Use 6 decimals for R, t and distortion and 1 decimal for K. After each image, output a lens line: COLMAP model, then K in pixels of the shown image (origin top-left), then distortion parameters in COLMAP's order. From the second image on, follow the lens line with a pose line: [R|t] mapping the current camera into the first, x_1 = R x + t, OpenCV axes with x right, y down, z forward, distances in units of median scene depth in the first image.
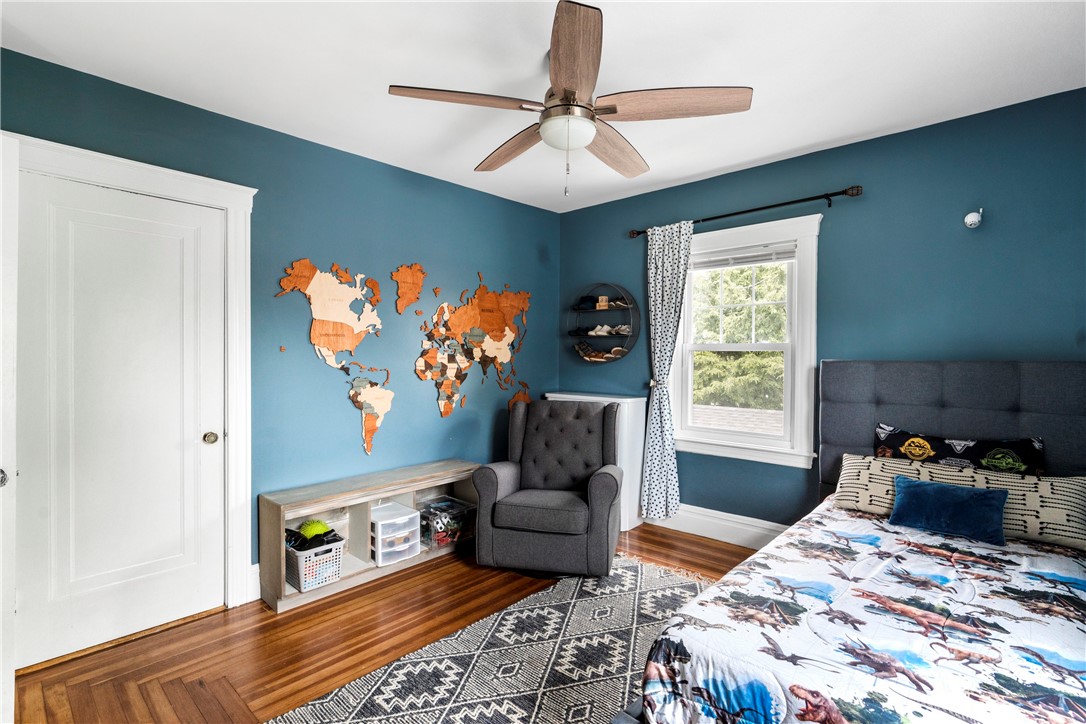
lens RADIAL K [[501.4, 0, 551.0], [0, 501.4, 360.1], [0, 0, 1]] dist [-0.005398, -0.000637]
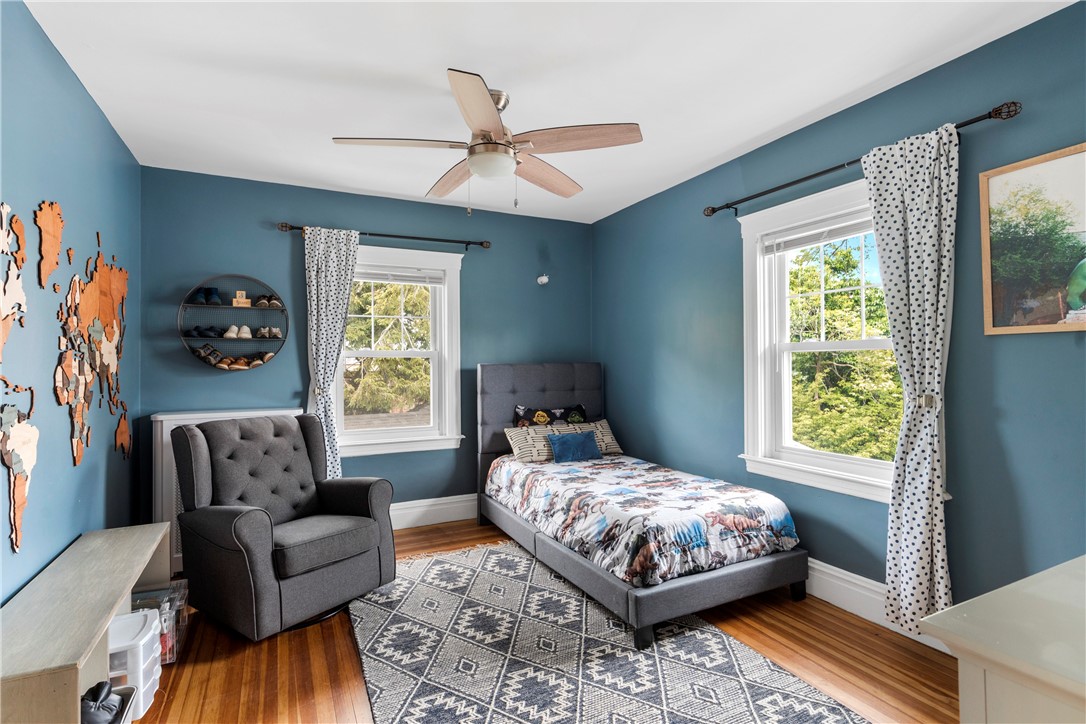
lens RADIAL K [[501.4, 0, 553.3], [0, 501.4, 360.1], [0, 0, 1]] dist [-0.005398, -0.000637]
pose [[0.385712, -0.000125, 0.922619, -0.747584], [0.017674, 0.999817, -0.007253, 0.003245], [-0.922450, 0.019104, 0.385644, 0.335453]]
